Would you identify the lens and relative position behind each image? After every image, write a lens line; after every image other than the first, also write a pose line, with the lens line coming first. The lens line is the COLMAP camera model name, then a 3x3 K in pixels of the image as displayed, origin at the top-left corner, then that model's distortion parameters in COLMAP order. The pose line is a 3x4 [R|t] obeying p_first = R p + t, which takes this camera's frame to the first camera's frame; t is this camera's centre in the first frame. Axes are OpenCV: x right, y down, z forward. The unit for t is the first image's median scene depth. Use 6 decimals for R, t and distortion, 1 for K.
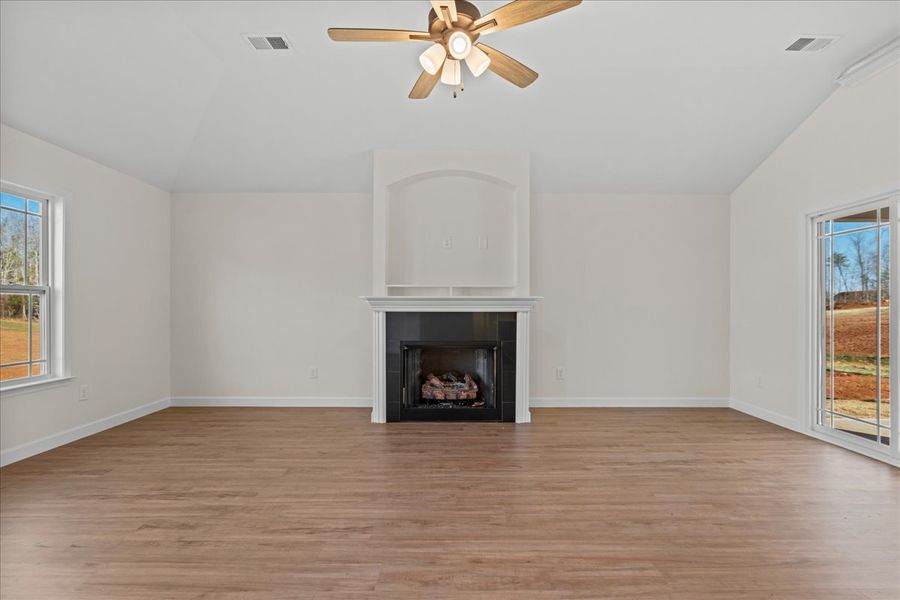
lens RADIAL K [[402.1, 0, 450.8], [0, 402.1, 307.4], [0, 0, 1]] dist [-0.003404, 0.001054]
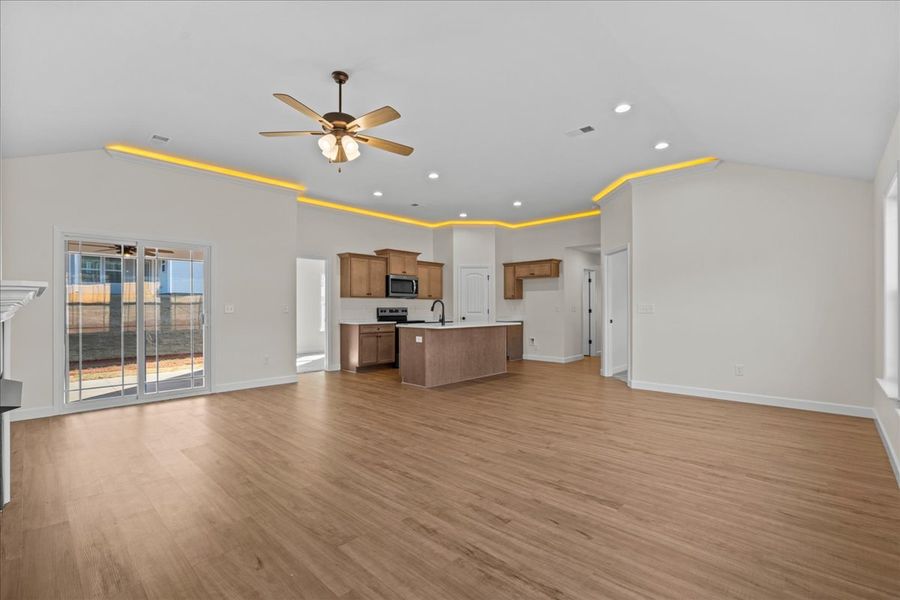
lens RADIAL K [[402.1, 0, 450.8], [0, 402.1, 307.4], [0, 0, 1]] dist [-0.003404, 0.001054]
pose [[-0.723121, 0.000488, 0.690721, -0.788774], [-0.000788, 0.999999, -0.001531, -0.003533], [-0.690720, -0.001652, -0.723120, 1.058331]]
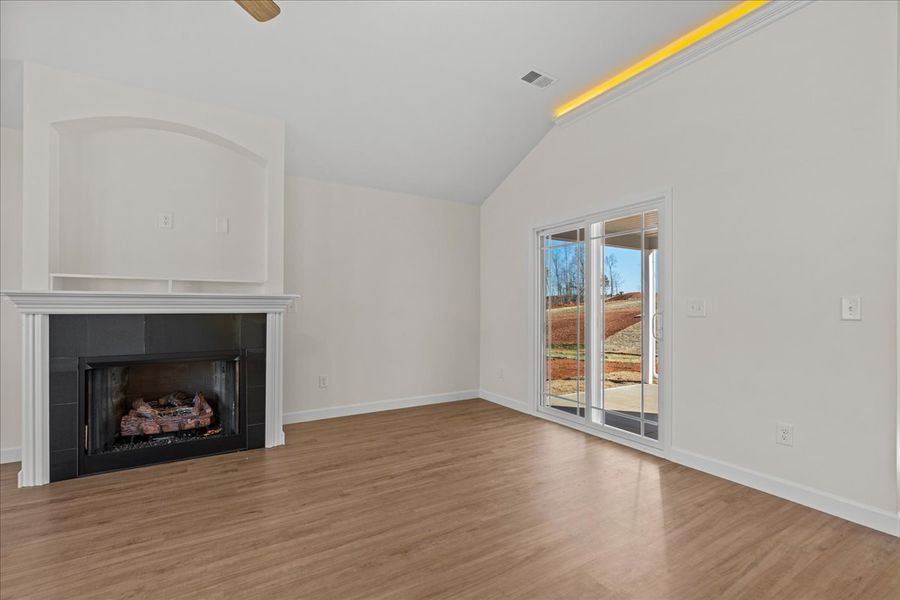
lens RADIAL K [[402.1, 0, 450.8], [0, 402.1, 307.4], [0, 0, 1]] dist [-0.003404, 0.001054]
pose [[0.858324, 0.000540, 0.513108, 0.070797], [-0.000469, 1.000000, -0.000269, -0.000187], [-0.513108, -0.000009, 0.858324, 0.109721]]
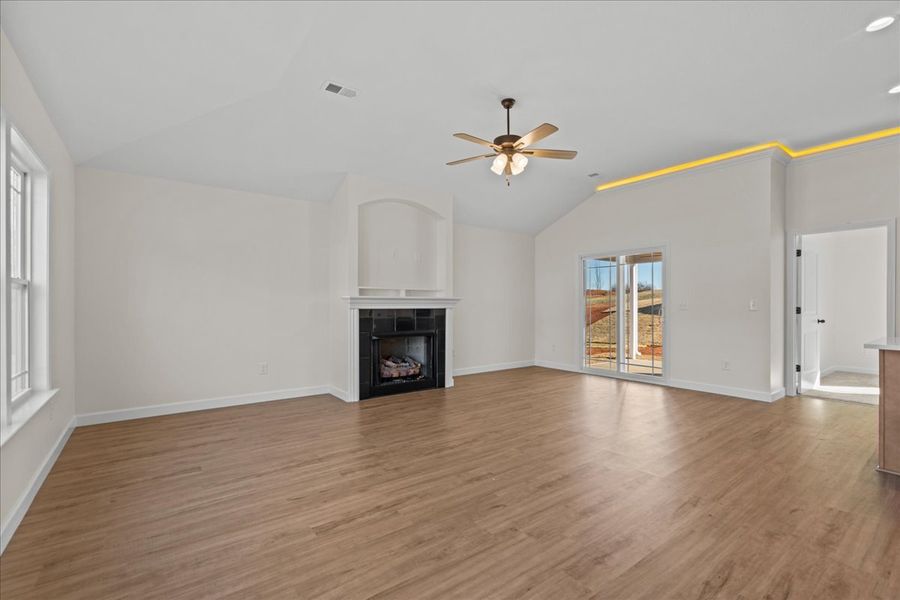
lens RADIAL K [[402.1, 0, 450.8], [0, 402.1, 307.4], [0, 0, 1]] dist [-0.003404, 0.001054]
pose [[0.799375, -0.005187, 0.600810, -0.724833], [0.000938, 0.999972, 0.007385, -0.002863], [-0.600832, -0.005340, 0.799357, -0.144507]]
